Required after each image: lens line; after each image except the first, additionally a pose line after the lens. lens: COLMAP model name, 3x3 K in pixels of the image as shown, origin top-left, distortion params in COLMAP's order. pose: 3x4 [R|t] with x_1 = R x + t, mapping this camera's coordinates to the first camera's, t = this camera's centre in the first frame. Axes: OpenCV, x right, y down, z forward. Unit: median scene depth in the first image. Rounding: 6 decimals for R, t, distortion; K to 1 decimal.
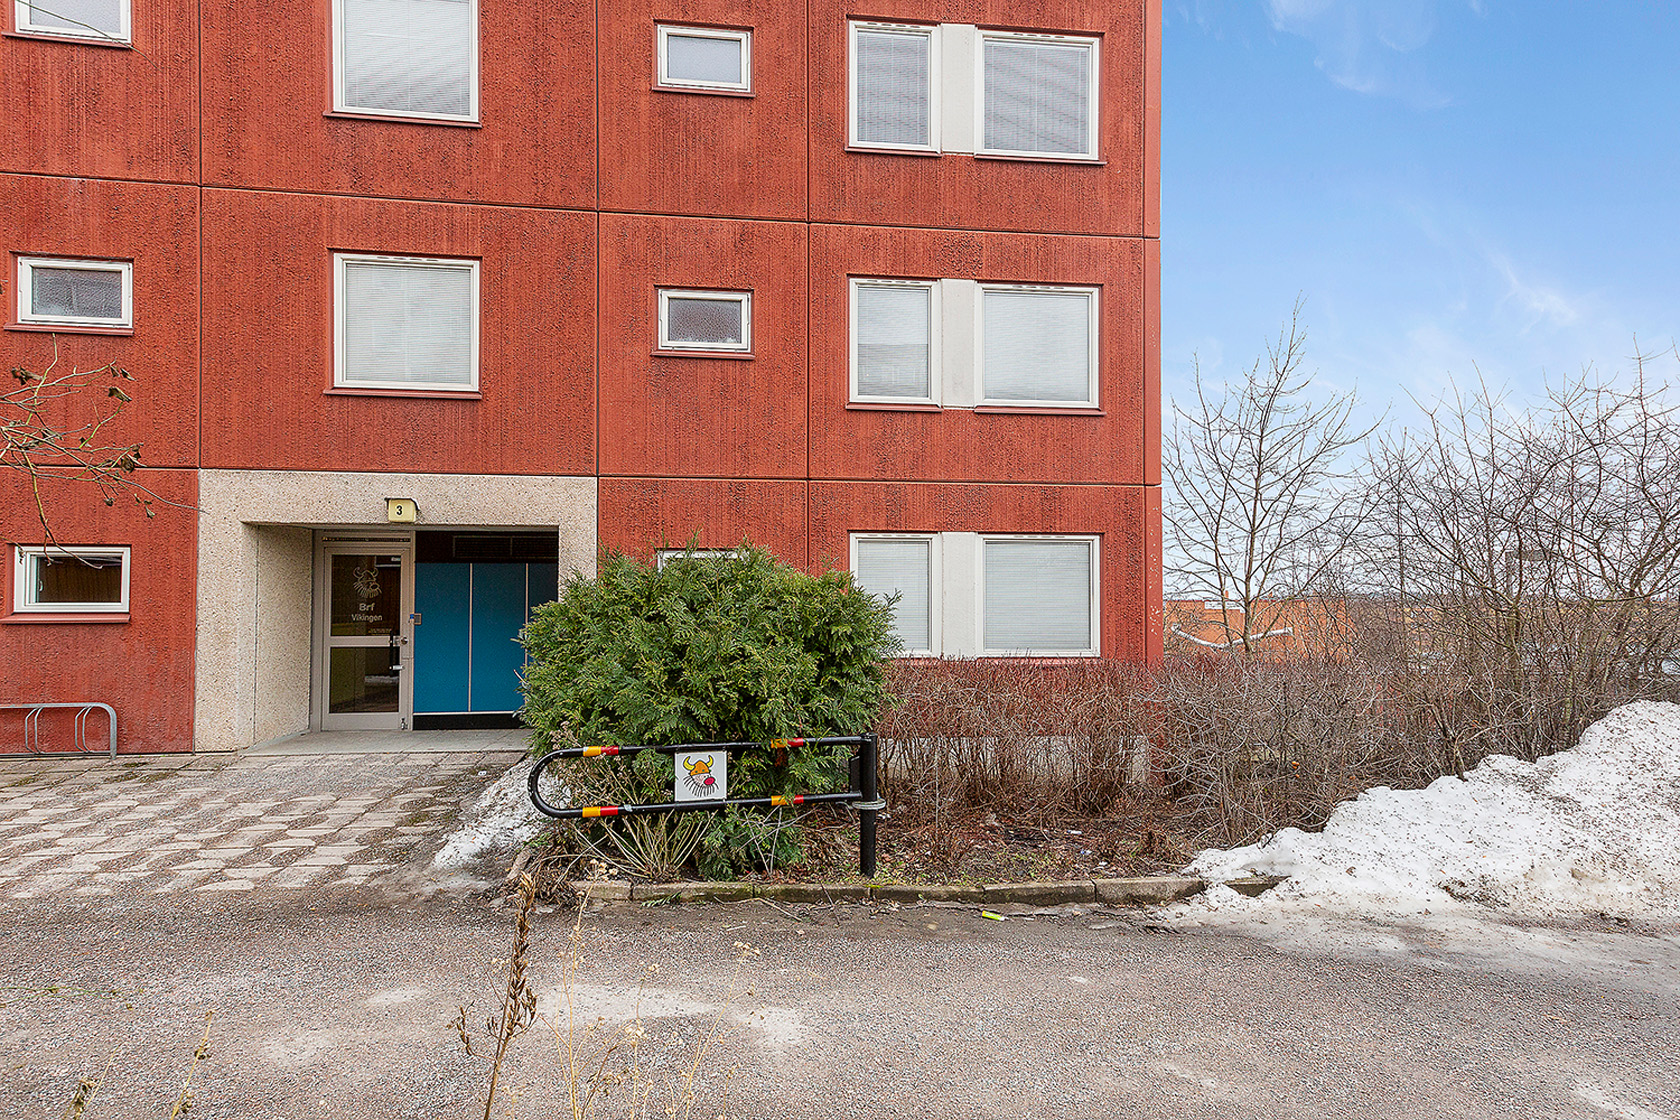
lens RADIAL K [[874.3, 0, 838.4], [0, 874.3, 570.1], [0, 0, 1]] dist [0.026467, 0.001216]
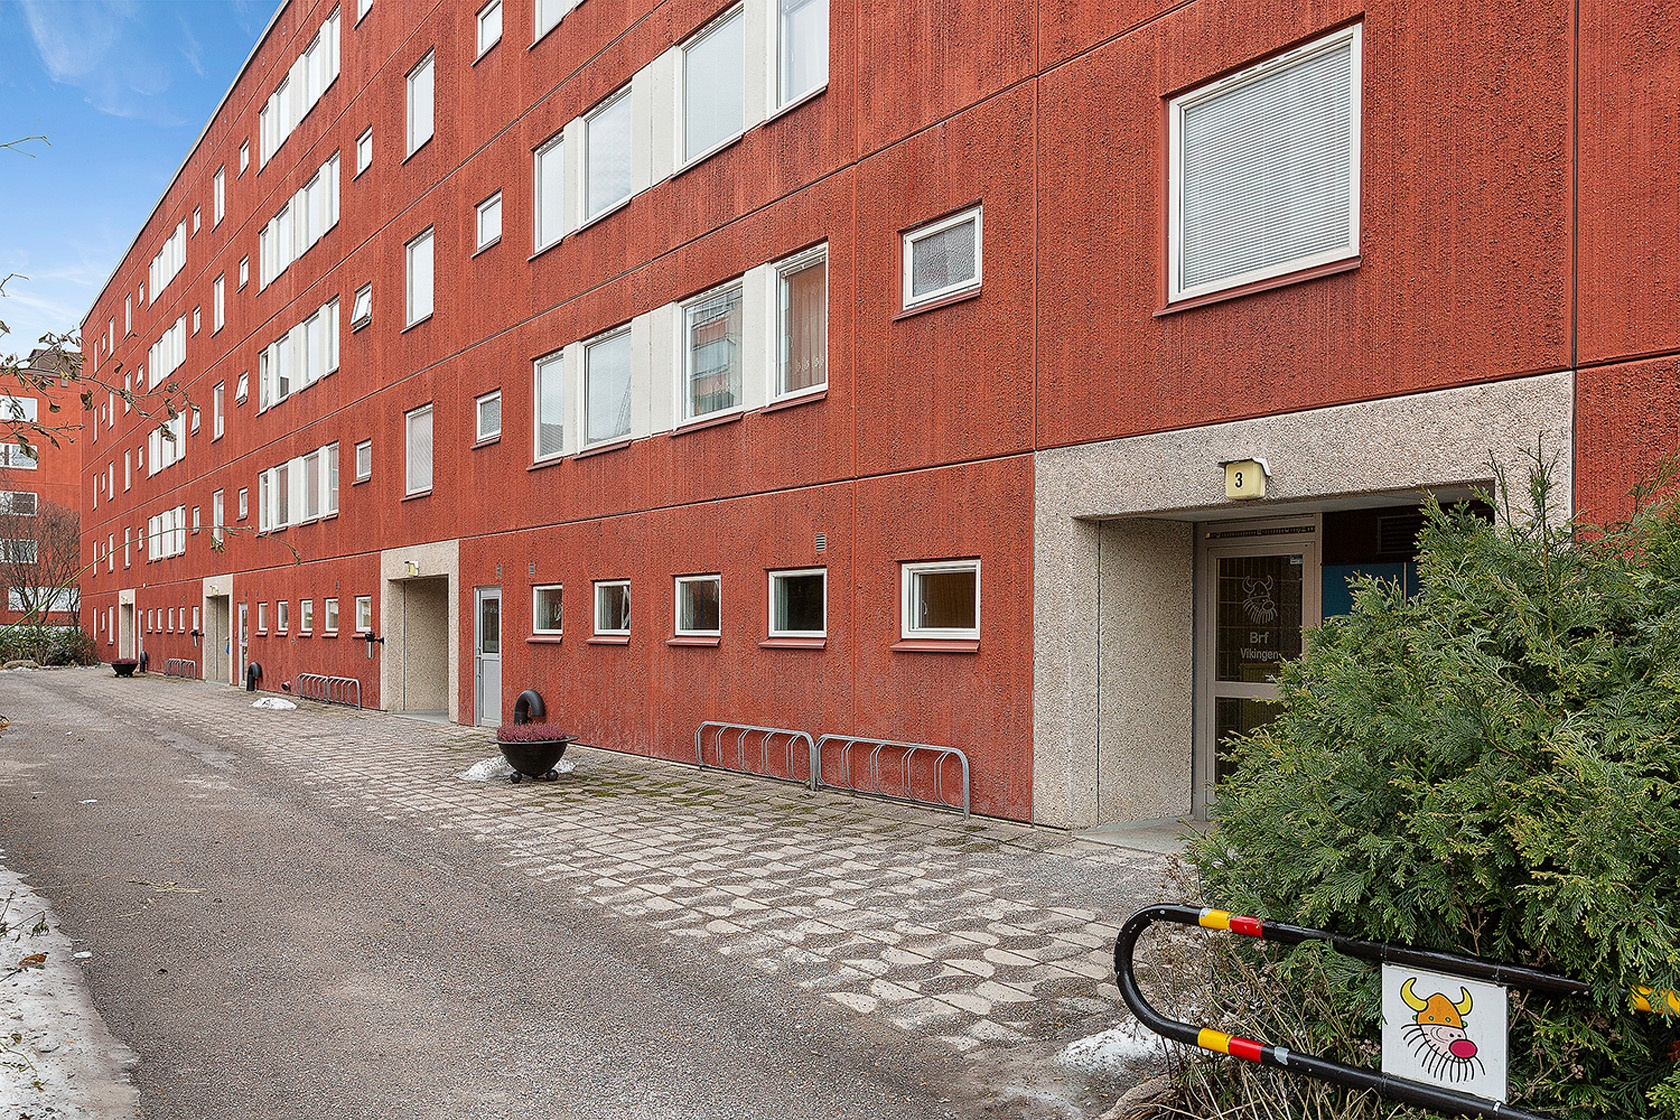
lens RADIAL K [[1306.1, 0, 829.1], [0, 1306.1, 630.6], [0, 0, 1]] dist [0.011796, -0.004915]
pose [[0.474461, 0.001286, -0.880276, 0.181241], [0.022559, 0.999653, 0.013620, 0.019757], [0.879987, -0.026320, 0.474267, 0.316560]]
